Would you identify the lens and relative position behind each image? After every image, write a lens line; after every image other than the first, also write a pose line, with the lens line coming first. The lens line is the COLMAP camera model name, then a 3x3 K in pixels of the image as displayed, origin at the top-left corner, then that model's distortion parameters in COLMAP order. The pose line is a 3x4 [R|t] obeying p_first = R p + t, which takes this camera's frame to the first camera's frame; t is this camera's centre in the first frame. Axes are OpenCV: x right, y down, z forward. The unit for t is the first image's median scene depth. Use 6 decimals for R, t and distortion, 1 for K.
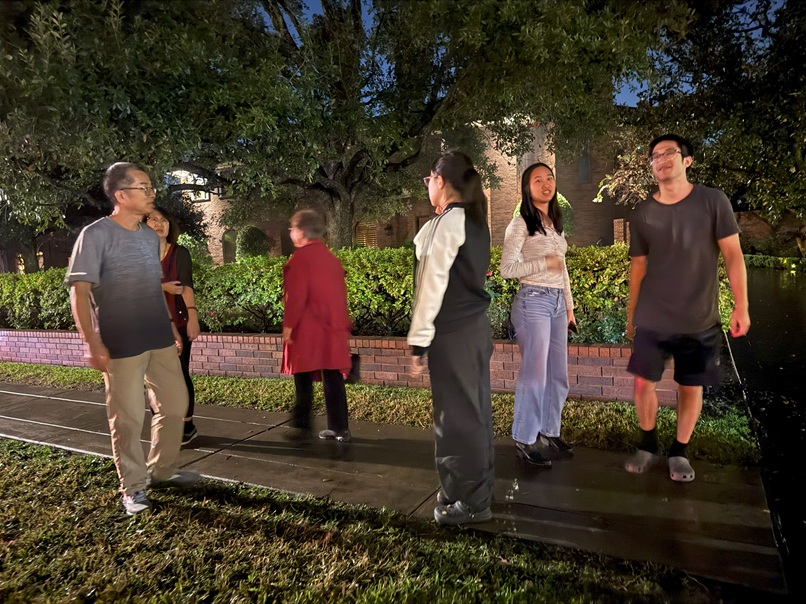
lens RADIAL K [[567.9, 0, 403.7], [0, 567.9, 312.6], [0, 0, 1]] dist [0.056174, -0.052328]
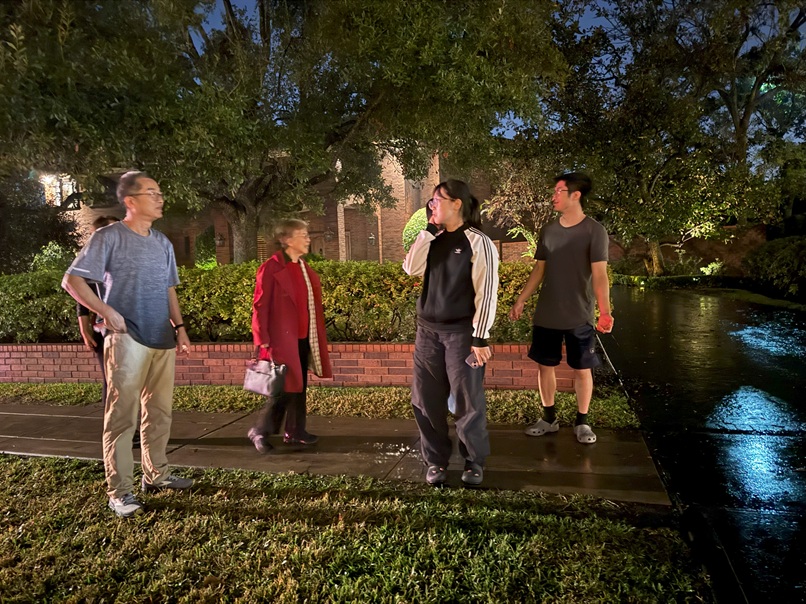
lens RADIAL K [[567.9, 0, 403.7], [0, 567.9, 312.6], [0, 0, 1]] dist [0.056174, -0.052328]
pose [[0.978810, -0.003657, 0.204738, -0.095575], [0.009614, 0.999559, -0.028106, 0.018754], [-0.204545, 0.029479, 0.978413, -0.093462]]
